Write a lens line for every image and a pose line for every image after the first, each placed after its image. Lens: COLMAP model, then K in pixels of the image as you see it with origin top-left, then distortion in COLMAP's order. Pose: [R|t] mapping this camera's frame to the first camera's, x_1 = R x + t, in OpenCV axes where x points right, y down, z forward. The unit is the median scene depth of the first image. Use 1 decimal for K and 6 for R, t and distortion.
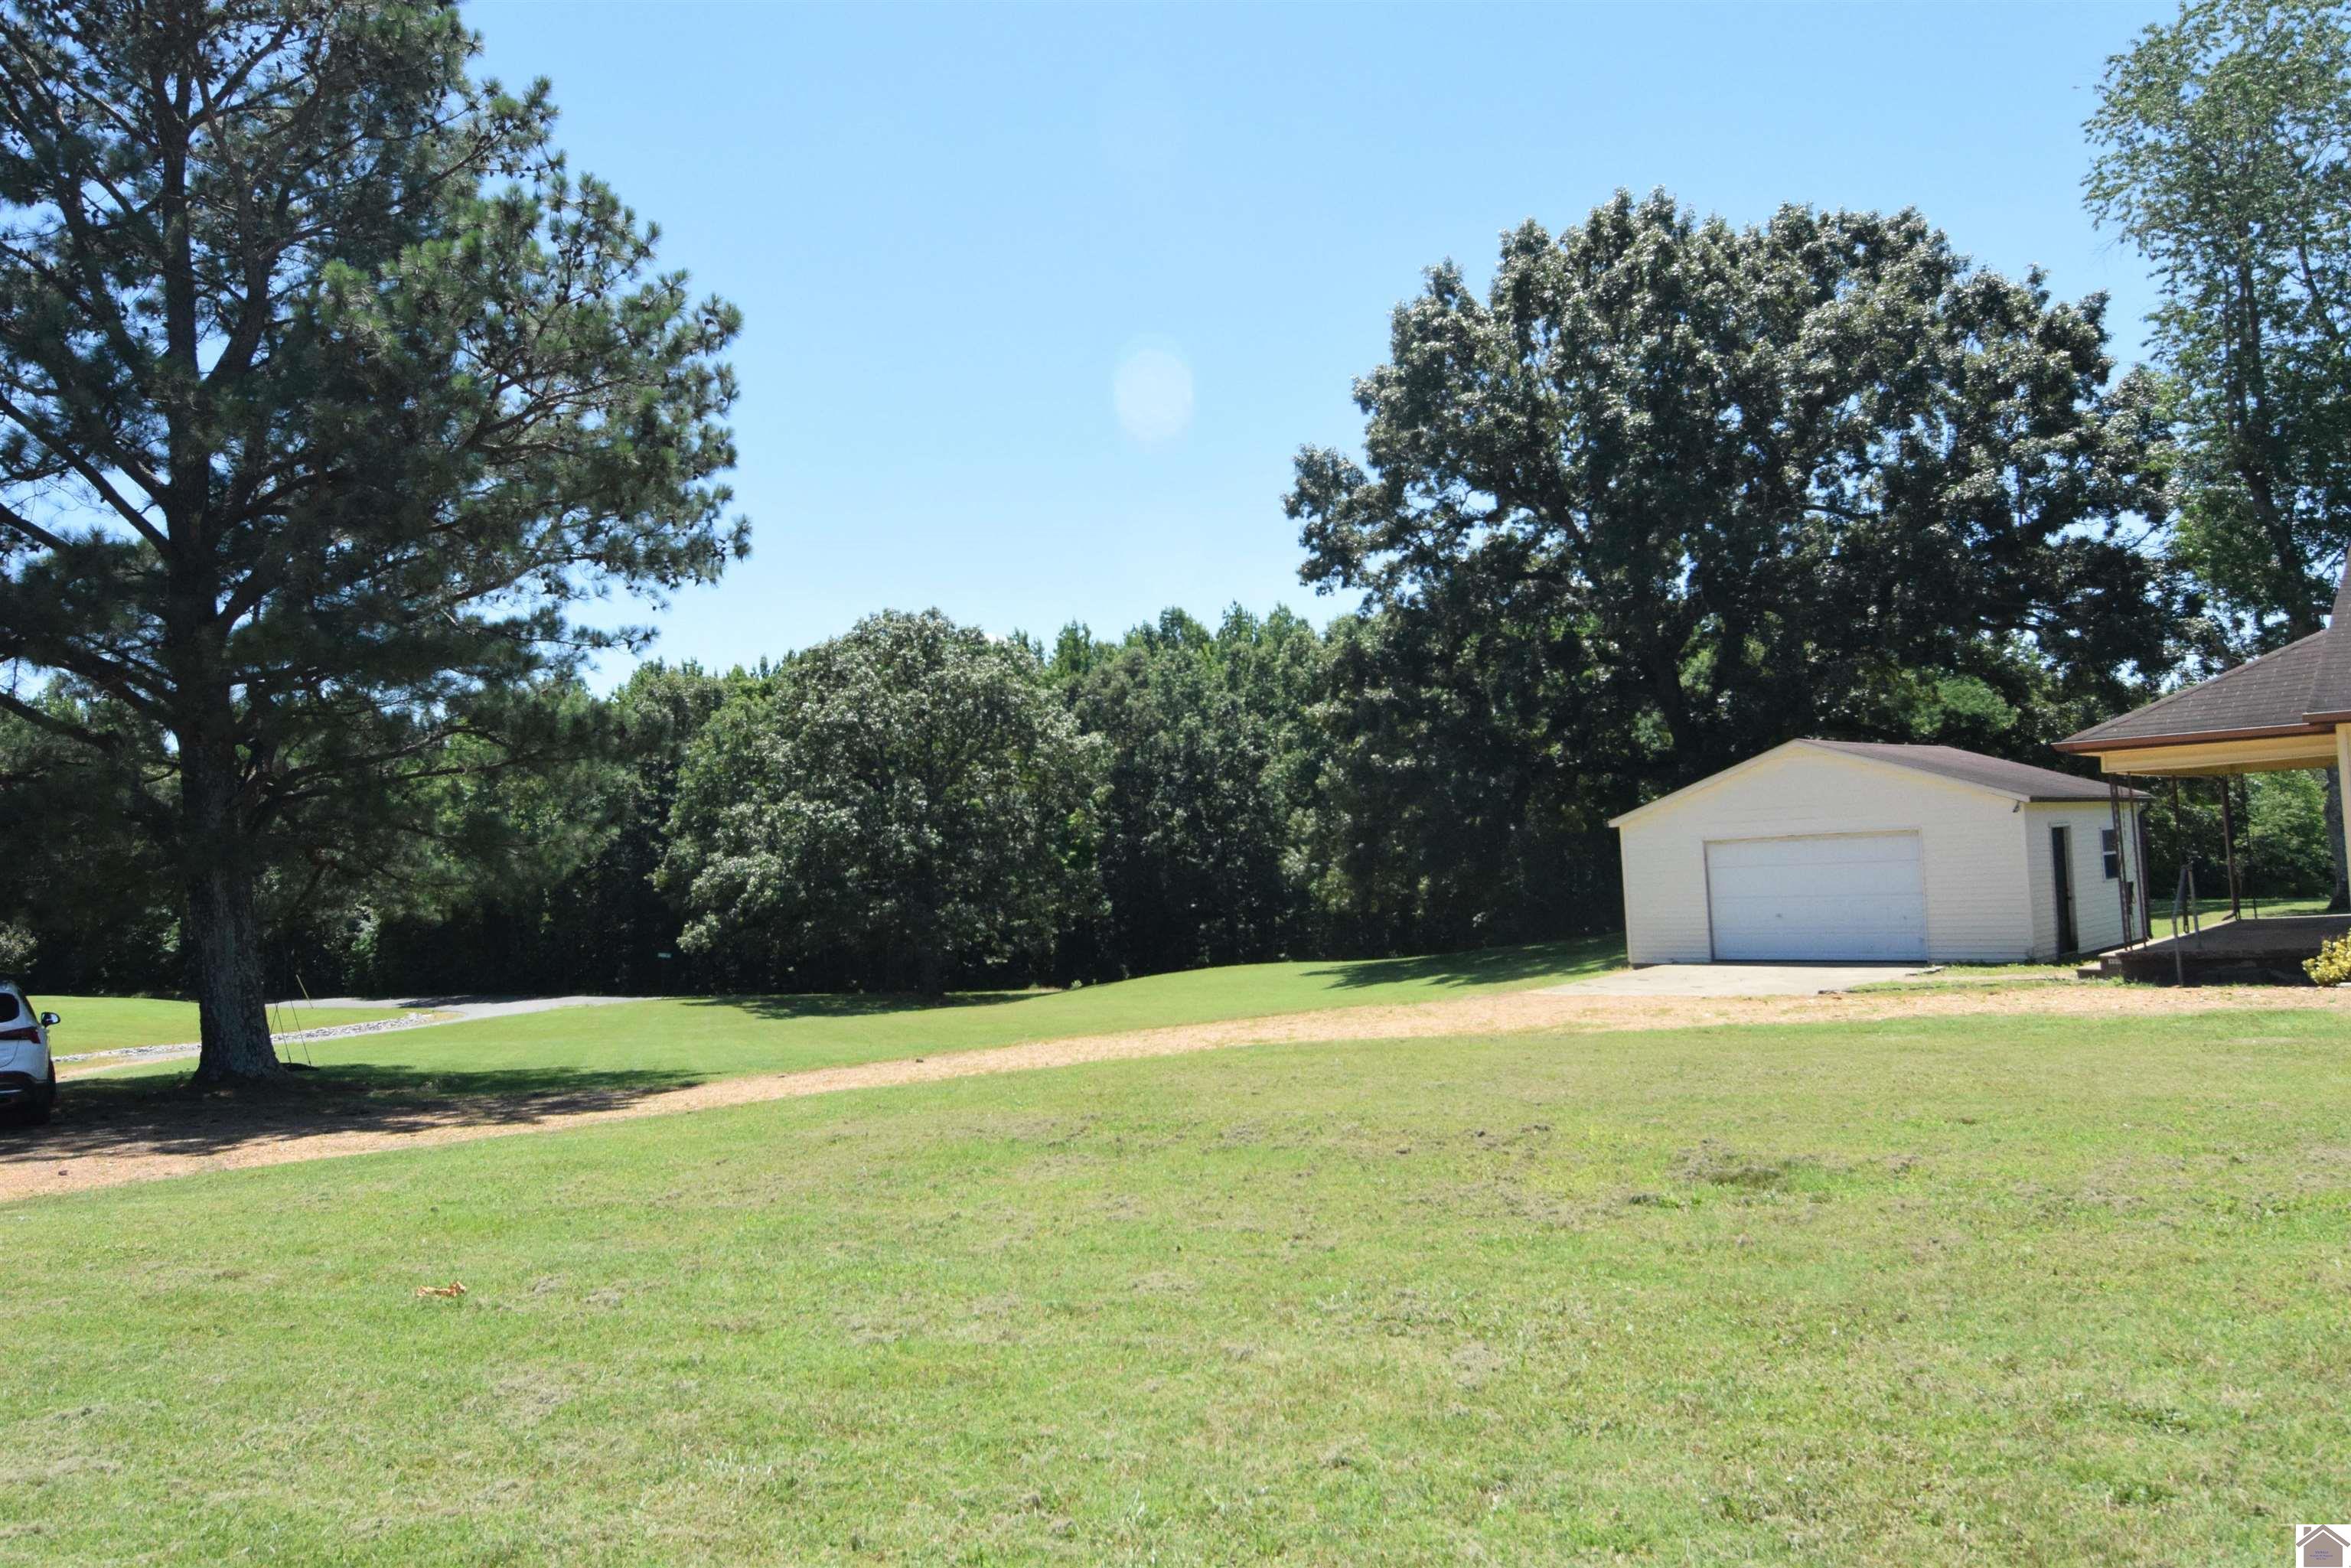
lens RADIAL K [[1601.7, 0, 1175.5], [0, 1601.7, 784.0], [0, 0, 1]] dist [0.012431, -0.025552]
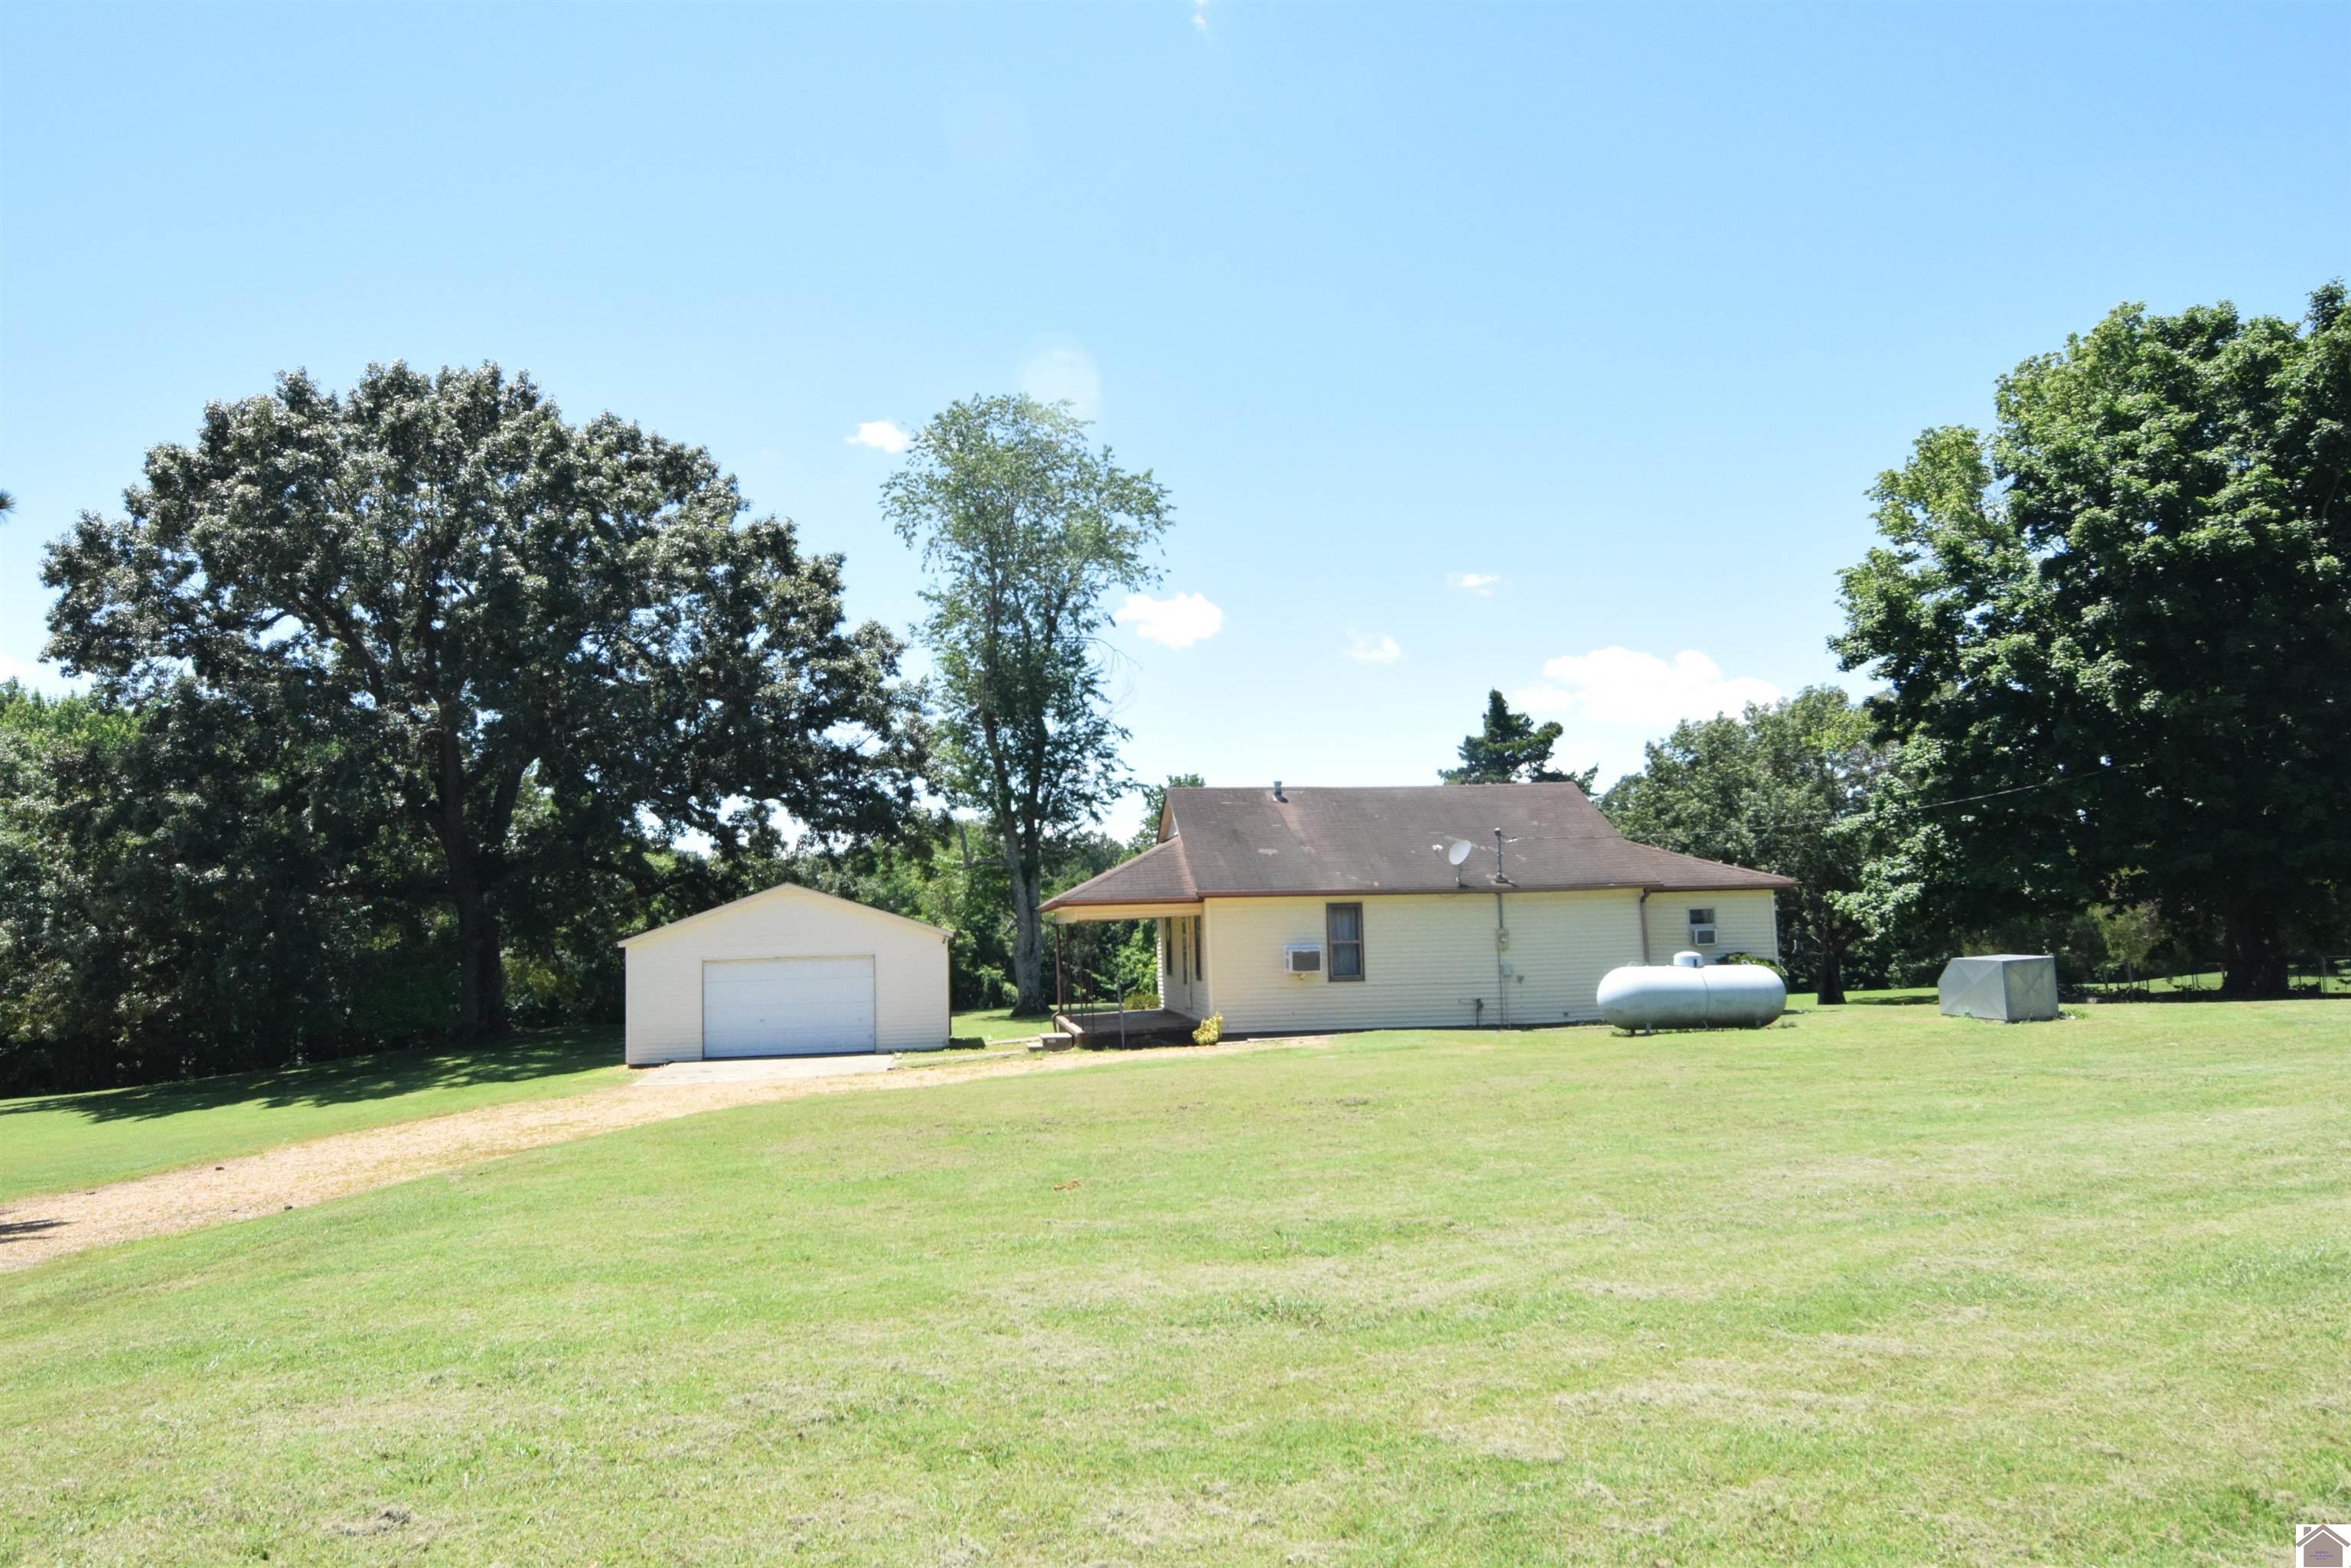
lens RADIAL K [[1601.7, 0, 1175.5], [0, 1601.7, 784.0], [0, 0, 1]] dist [0.012431, -0.025552]
pose [[0.612297, 0.106618, 0.783406, -0.256186], [-0.041339, 0.993828, -0.102946, 0.007670], [-0.789546, 0.030648, 0.612926, -0.026602]]
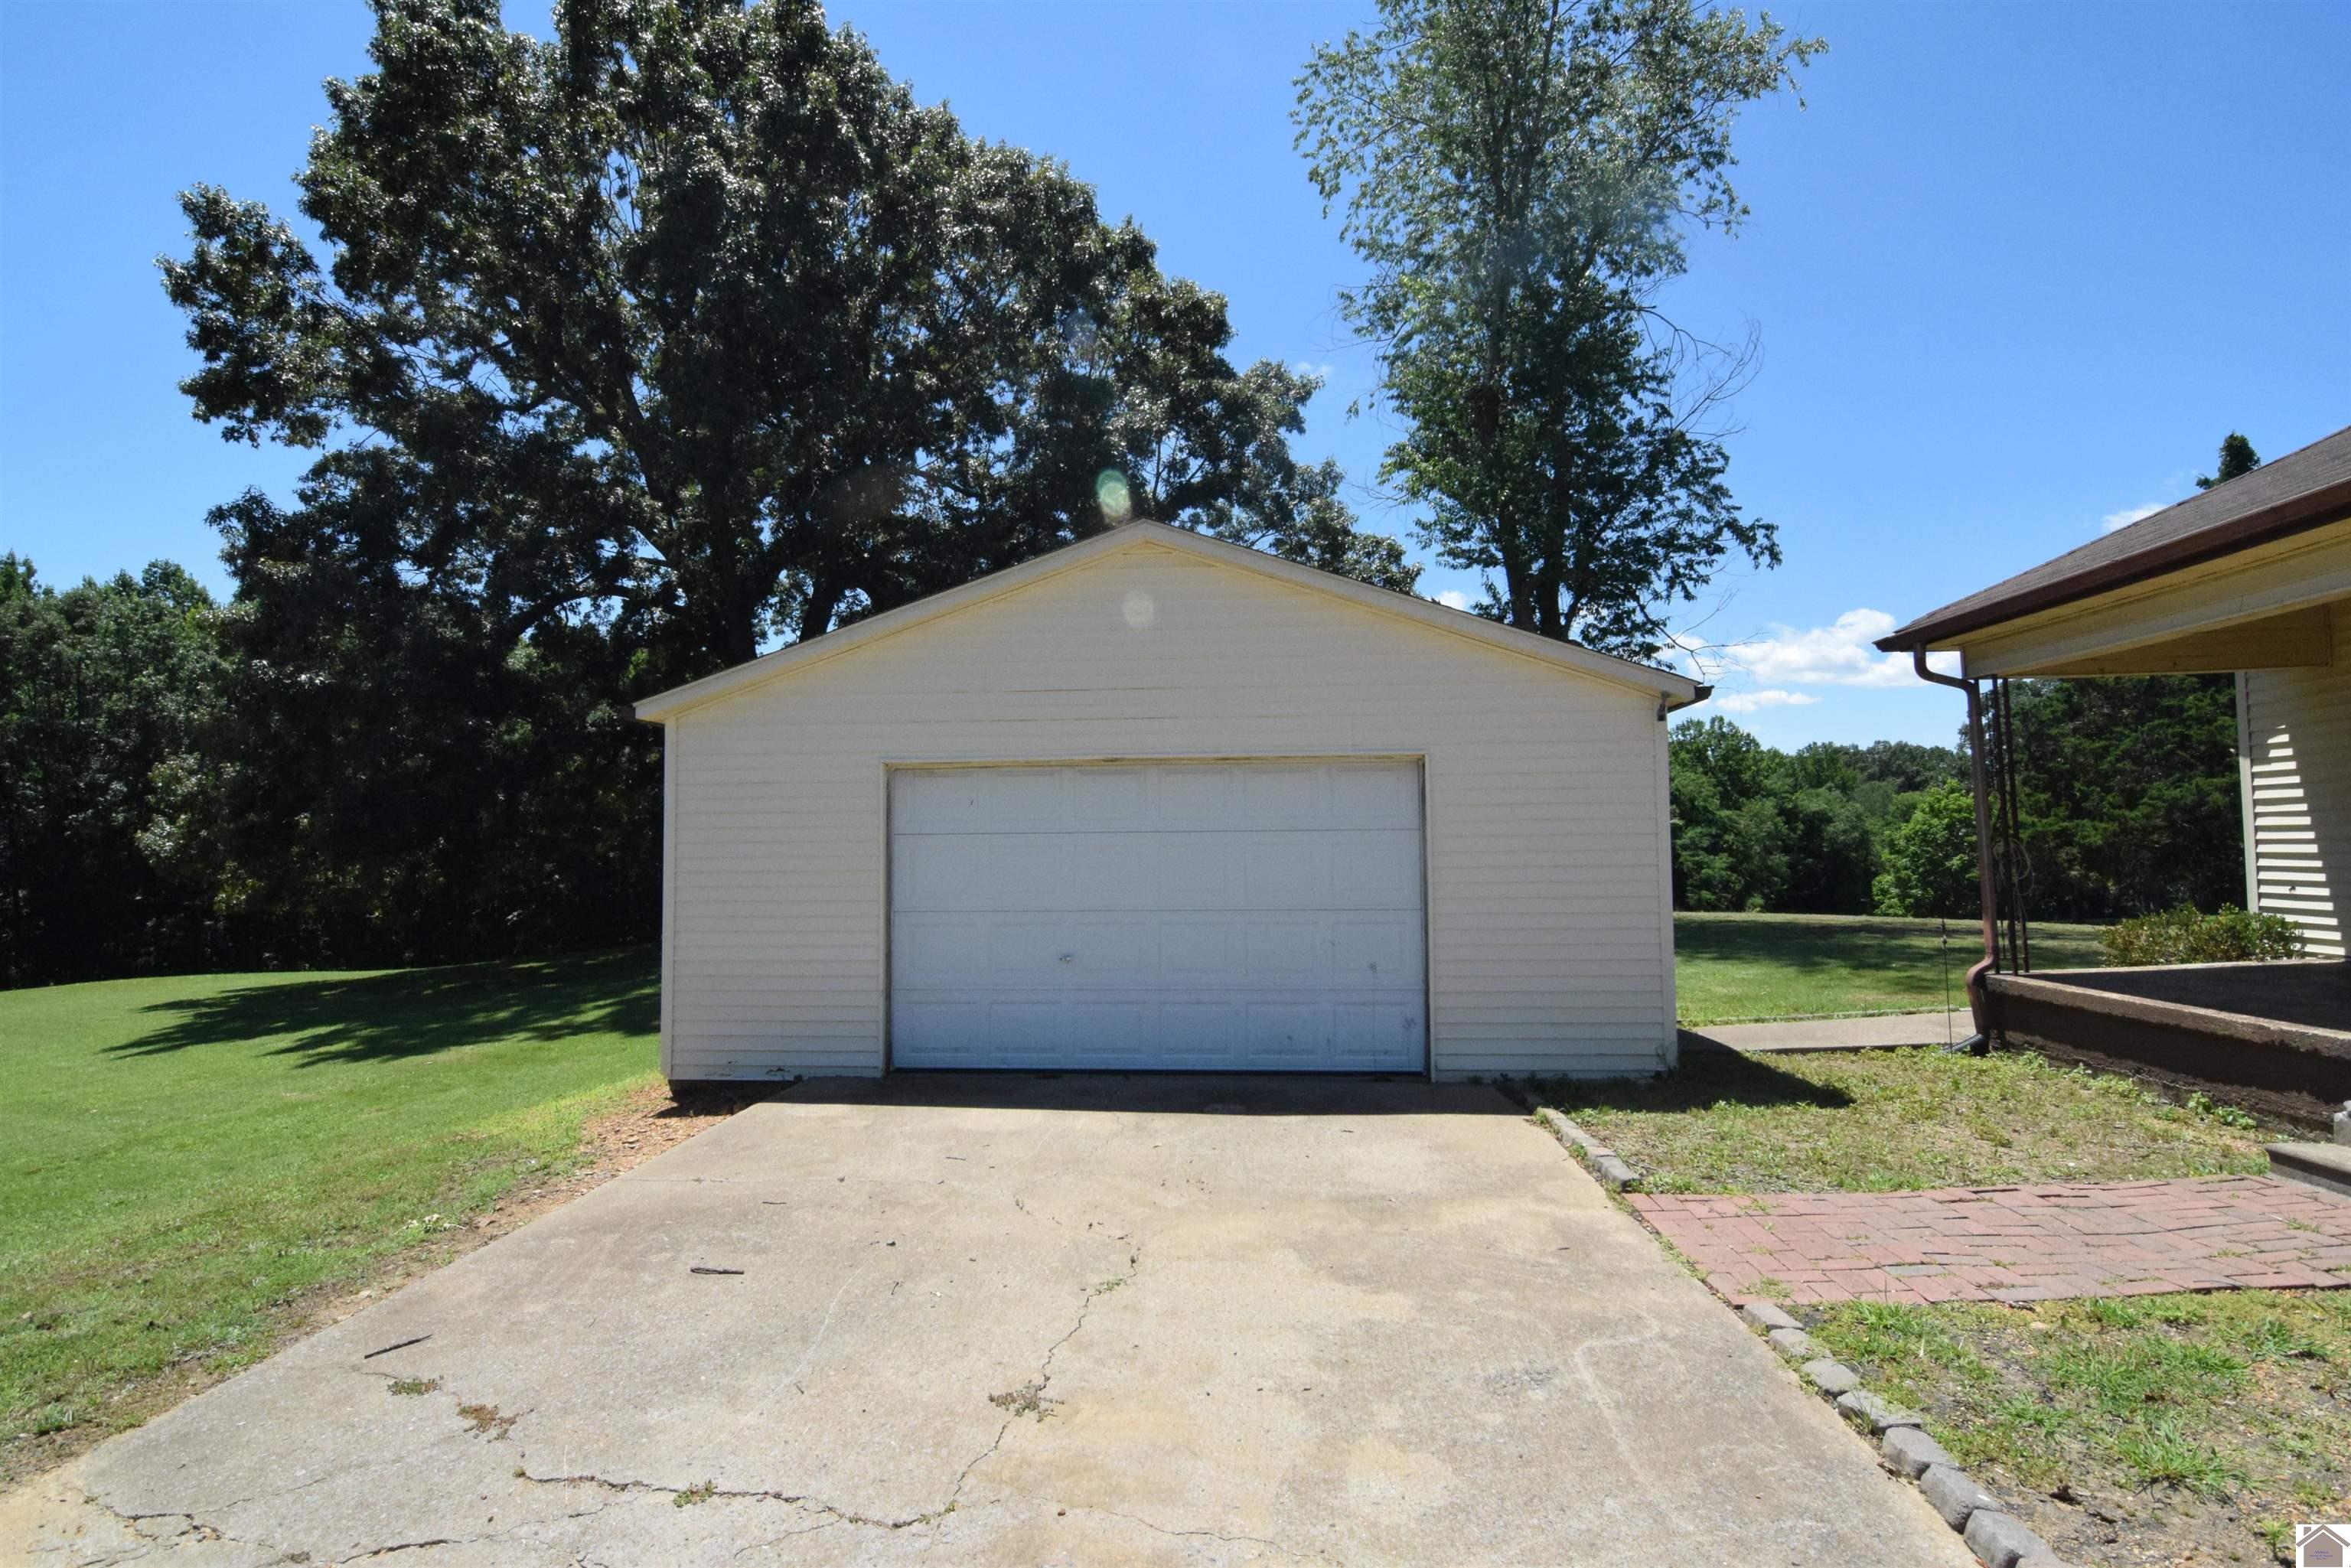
lens RADIAL K [[1118.9, 0, 1174.2], [0, 1118.9, 803.3], [0, 0, 1]] dist [-0.002156, -0.009985]
pose [[0.768453, 0.073338, 0.635689, 0.127012], [-0.063274, 0.997251, -0.038562, 0.030834], [-0.636770, -0.010590, 0.770981, 0.449632]]
